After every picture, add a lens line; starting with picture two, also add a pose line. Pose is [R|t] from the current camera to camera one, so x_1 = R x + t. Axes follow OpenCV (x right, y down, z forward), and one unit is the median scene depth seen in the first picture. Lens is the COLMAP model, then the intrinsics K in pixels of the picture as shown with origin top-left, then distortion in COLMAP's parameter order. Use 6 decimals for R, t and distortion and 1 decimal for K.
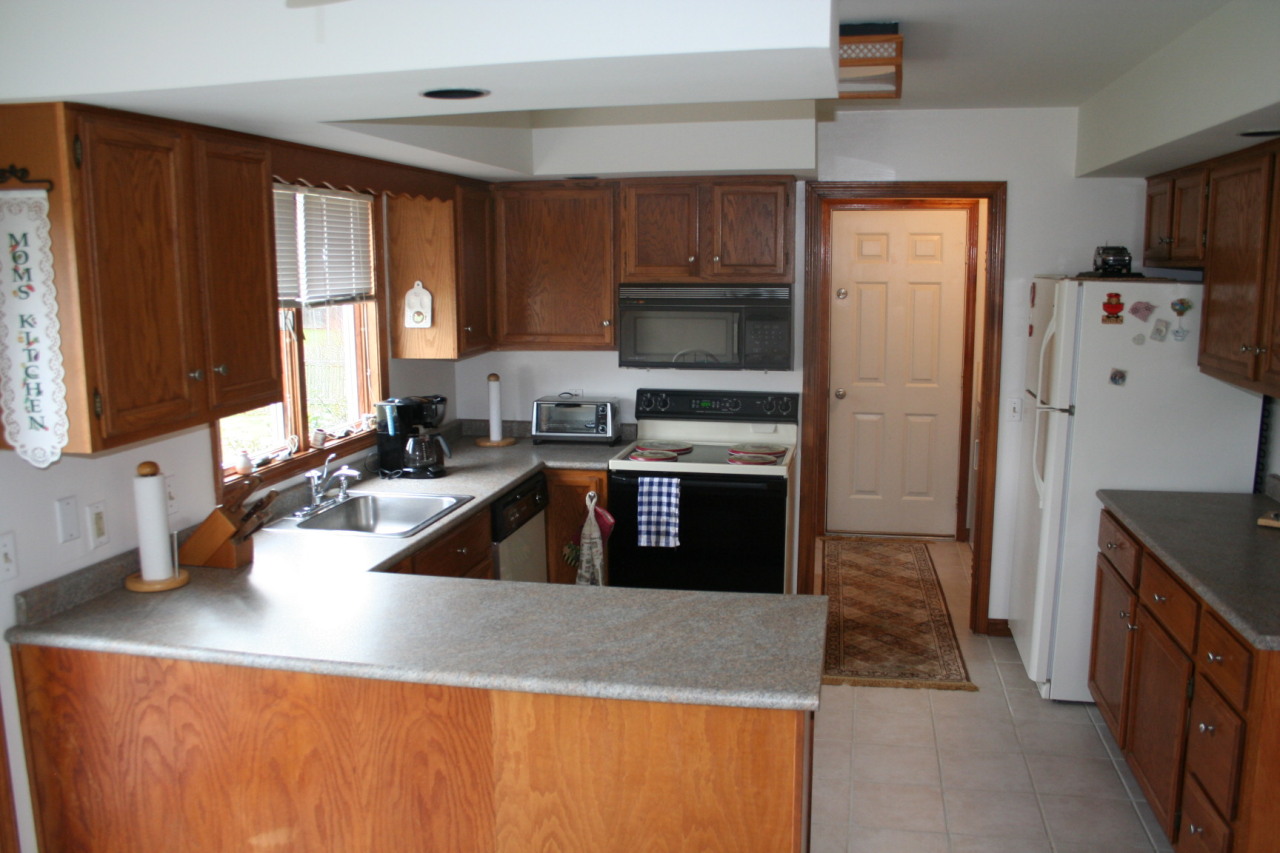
lens RADIAL K [[1068.3, 0, 637.1], [0, 1068.3, 436.2], [0, 0, 1]] dist [-0.155544, 0.126809]
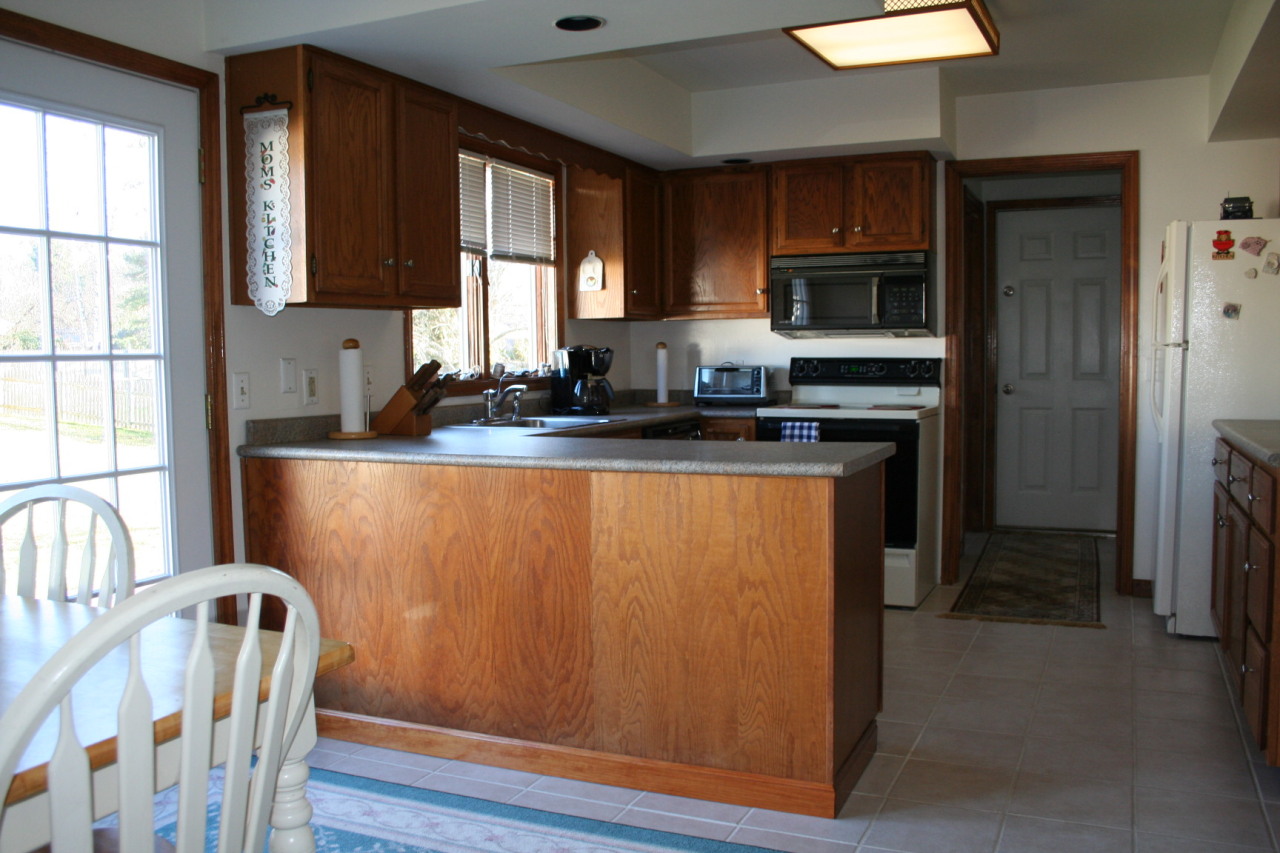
lens RADIAL K [[1101.2, 0, 627.7], [0, 1101.2, 428.9], [0, 0, 1]] dist [-0.153048, 0.133675]
pose [[0.975311, 0.010152, -0.220603, 0.118139], [-0.030479, 0.995571, -0.088932, 0.186035], [0.218723, 0.093460, 0.971301, -0.161662]]
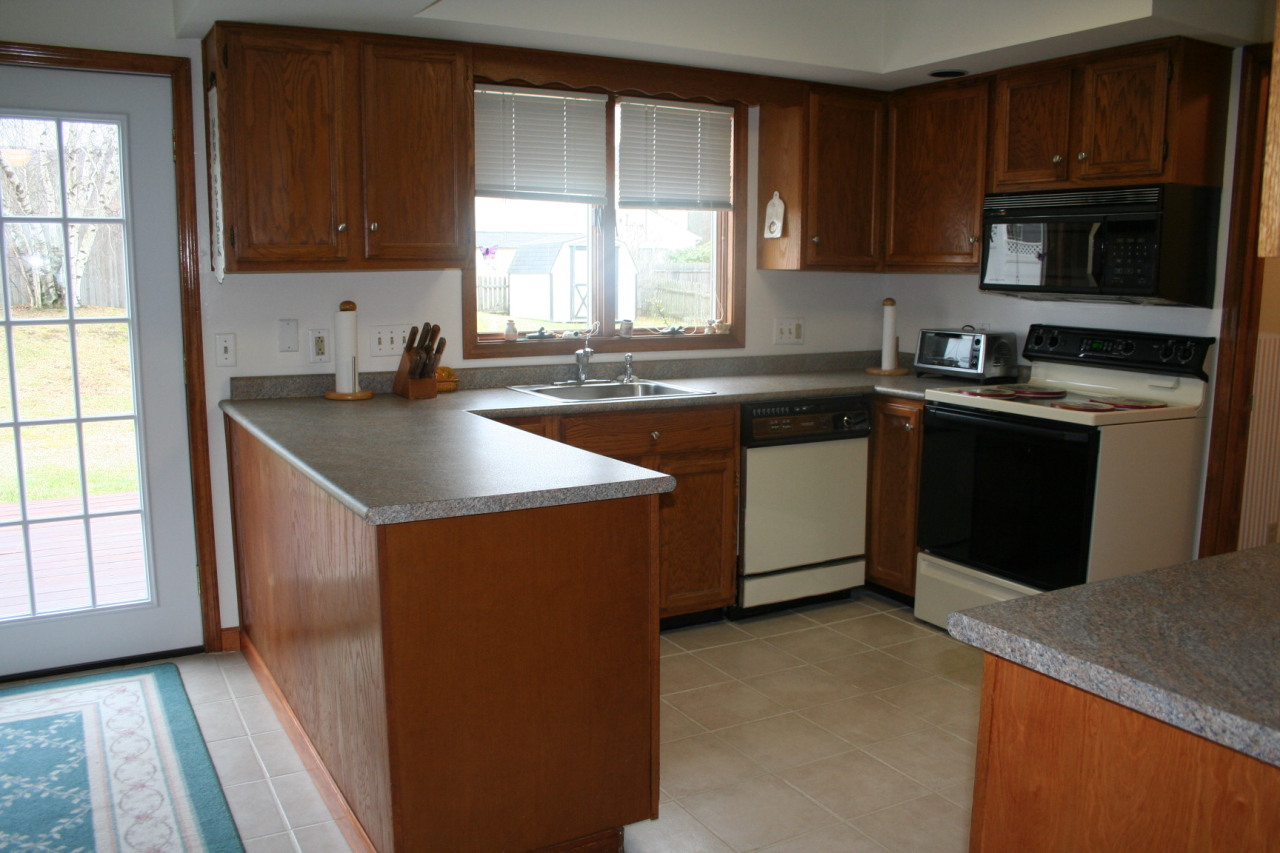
lens RADIAL K [[1059.0, 0, 635.0], [0, 1059.0, 438.9], [0, 0, 1]] dist [-0.154237, 0.125684]
pose [[0.657576, 0.128421, -0.742362, 0.578787], [-0.130498, 0.989886, 0.055647, 0.058090], [0.742000, 0.060284, 0.667684, 0.311419]]
